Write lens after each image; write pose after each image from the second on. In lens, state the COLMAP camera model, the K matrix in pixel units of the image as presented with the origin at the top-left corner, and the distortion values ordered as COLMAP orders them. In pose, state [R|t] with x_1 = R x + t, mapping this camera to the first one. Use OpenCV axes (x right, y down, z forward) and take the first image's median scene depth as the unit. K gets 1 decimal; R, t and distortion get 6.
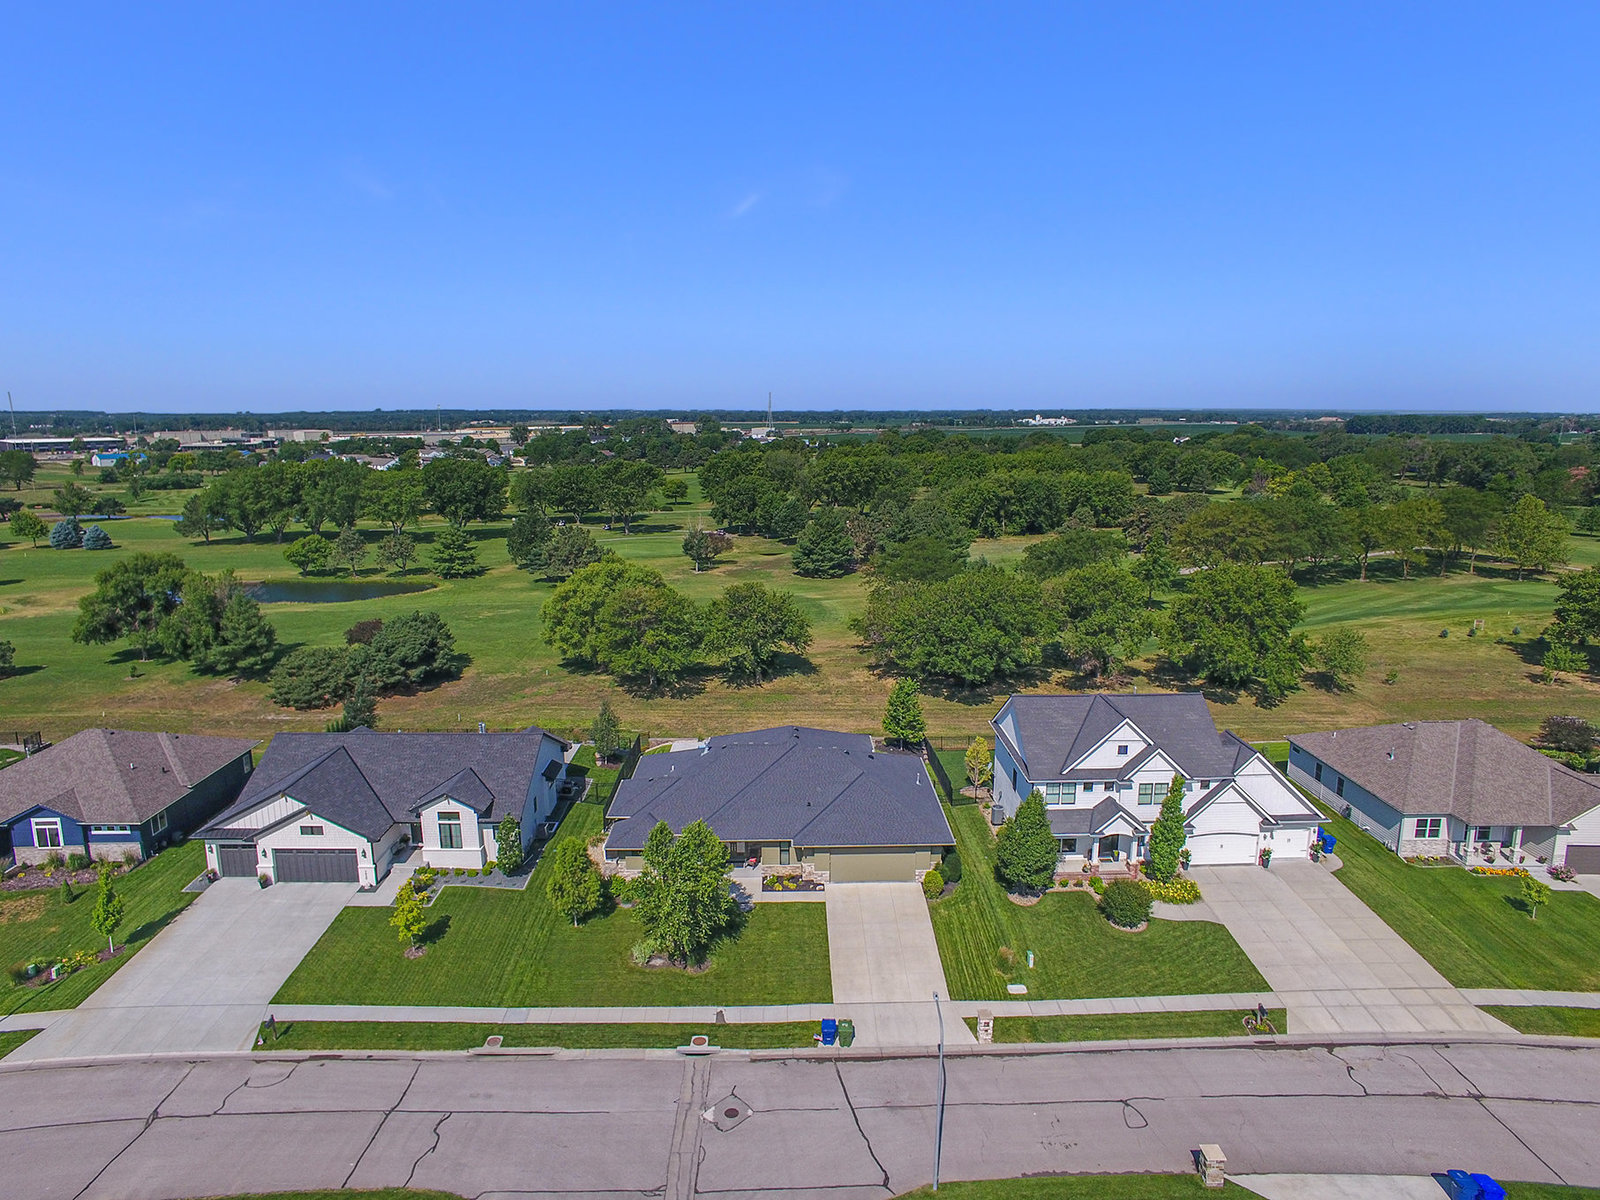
lens RADIAL K [[921.1, 0, 800.0], [0, 921.1, 600.0], [0, 0, 1]] dist [-0.072583, 0.031883]
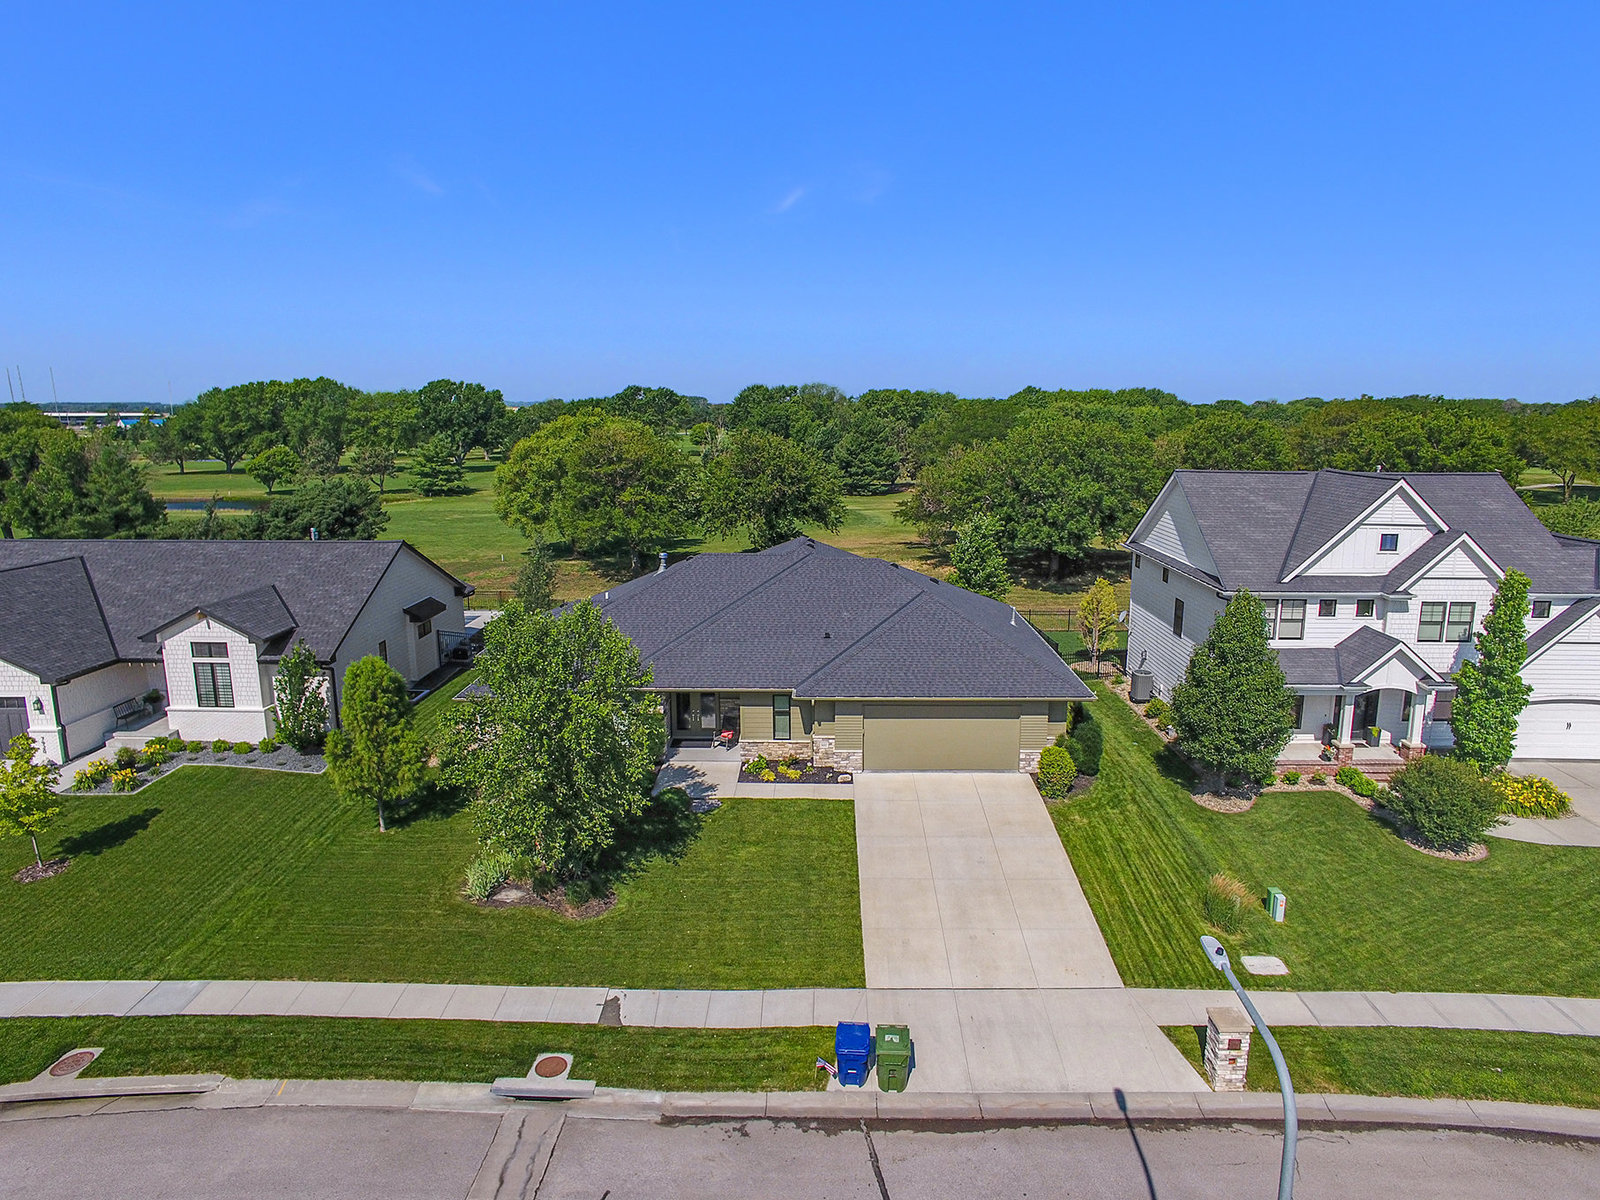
lens RADIAL K [[935.1, 0, 809.6], [0, 935.1, 568.4], [0, 0, 1]] dist [-0.096881, 0.079329]
pose [[0.999360, 0.008072, -0.034843, 0.019152], [-0.008951, 0.999643, -0.025161, 0.203800], [0.034628, 0.025457, 0.999076, 0.443350]]
